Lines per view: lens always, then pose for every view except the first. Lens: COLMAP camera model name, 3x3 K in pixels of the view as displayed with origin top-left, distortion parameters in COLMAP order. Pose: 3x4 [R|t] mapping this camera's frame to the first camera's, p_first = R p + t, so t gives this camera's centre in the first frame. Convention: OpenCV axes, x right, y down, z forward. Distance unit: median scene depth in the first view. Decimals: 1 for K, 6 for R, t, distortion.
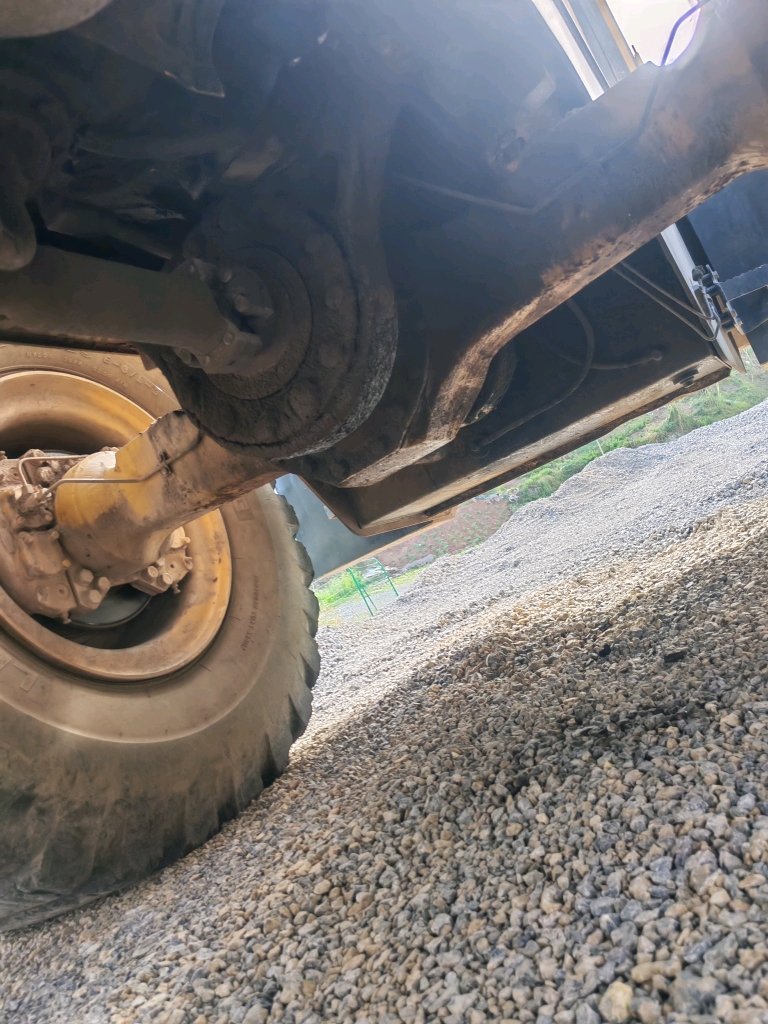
lens RADIAL K [[807.4, 0, 386.7], [0, 807.4, 510.3], [0, 0, 1]] dist [0.016639, -0.009493]
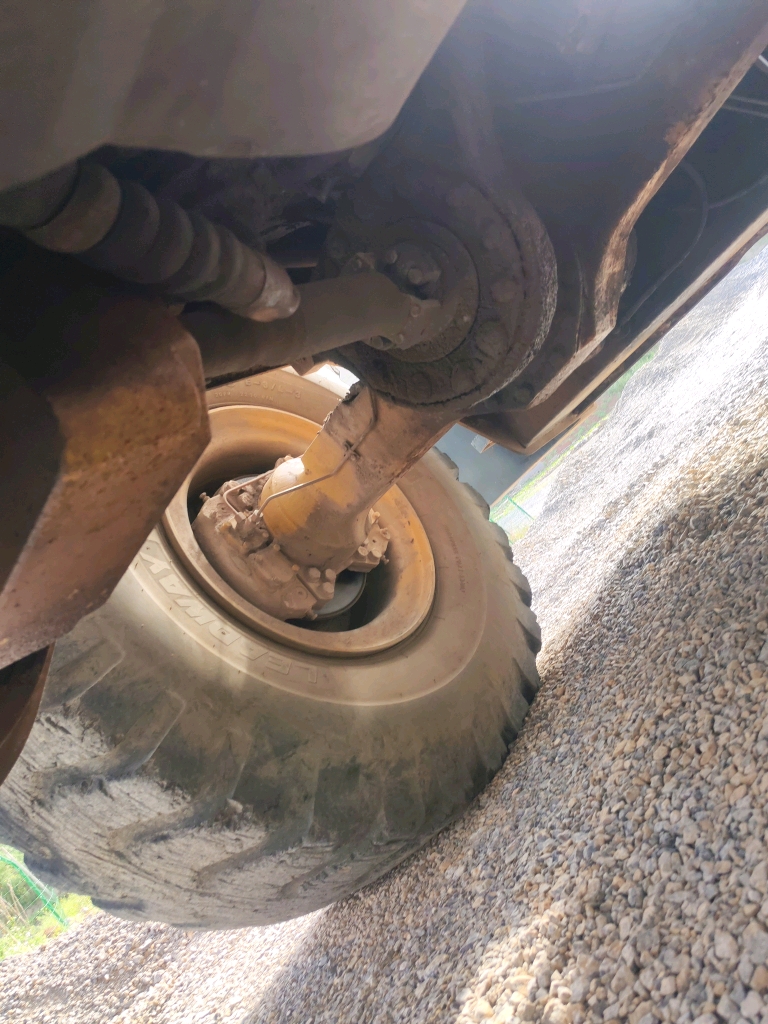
lens RADIAL K [[807.4, 0, 382.2], [0, 807.4, 514.3], [0, 0, 1]] dist [0.016639, -0.009493]
pose [[0.928587, -0.340884, -0.146712, -0.116195], [0.350859, 0.935211, 0.047743, -0.016154], [0.120932, -0.095808, 0.988026, -0.073209]]
